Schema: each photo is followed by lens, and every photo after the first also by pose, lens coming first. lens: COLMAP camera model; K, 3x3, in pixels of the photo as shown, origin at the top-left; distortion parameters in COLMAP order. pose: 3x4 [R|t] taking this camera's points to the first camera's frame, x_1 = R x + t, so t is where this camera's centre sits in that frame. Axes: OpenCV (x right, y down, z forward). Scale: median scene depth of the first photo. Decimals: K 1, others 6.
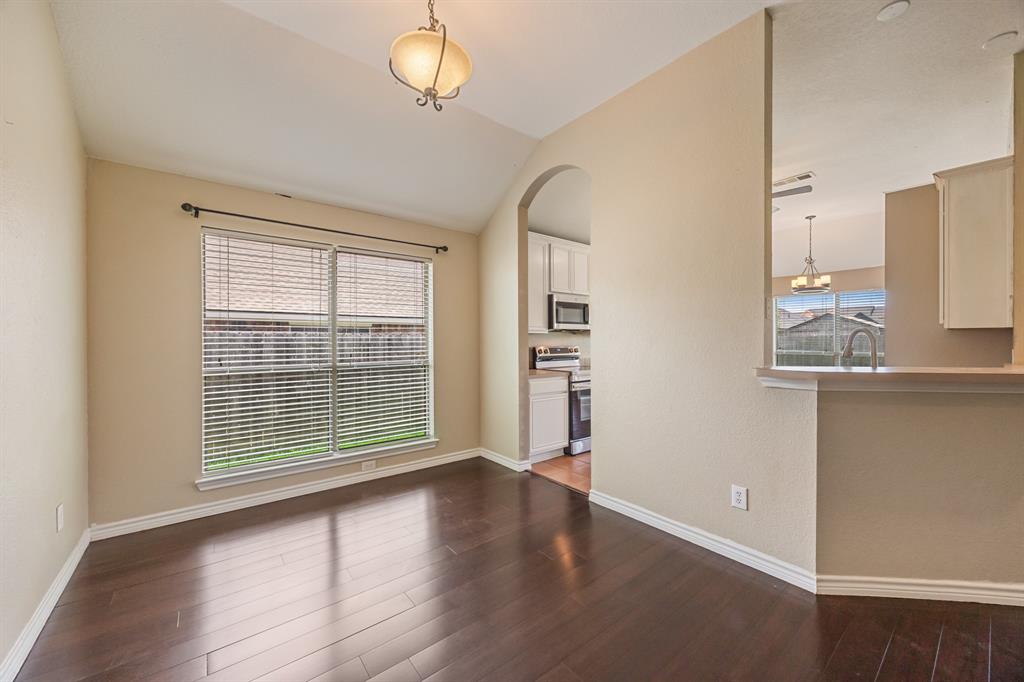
lens RADIAL K [[394.6, 0, 513.2], [0, 394.6, 339.0], [0, 0, 1]] dist [-0.000130, 0.000592]
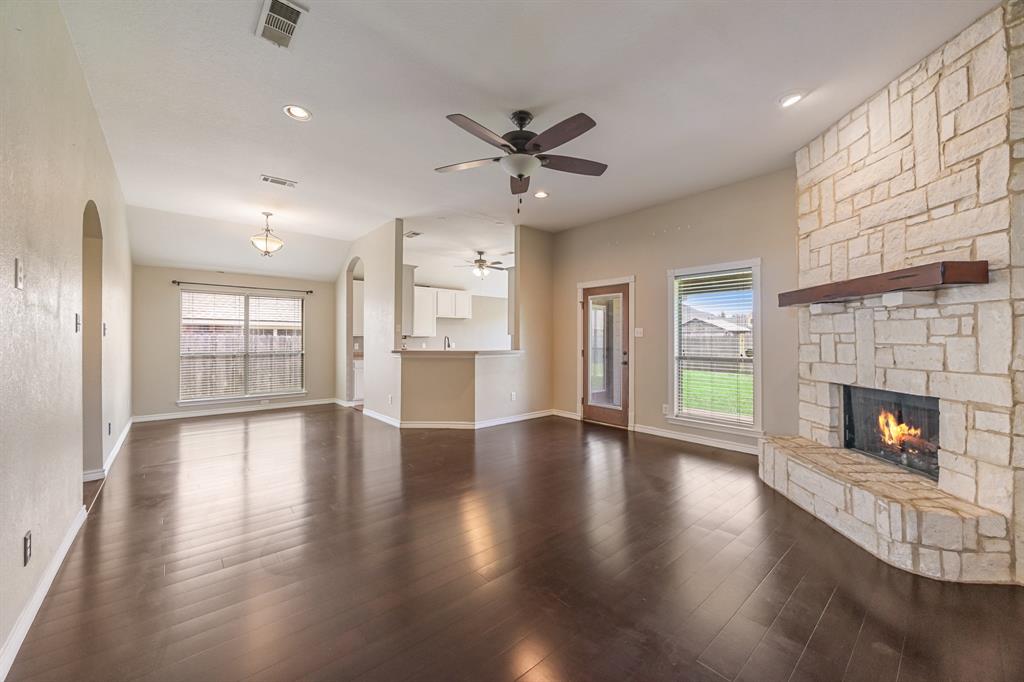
lens RADIAL K [[394.6, 0, 516.3], [0, 394.6, 338.3], [0, 0, 1]] dist [-0.000130, 0.000592]
pose [[0.998798, 0.006563, 0.048566, 0.840477], [-0.006433, 0.999975, -0.002829, -0.005695], [-0.048583, 0.002513, 0.998816, -1.109682]]
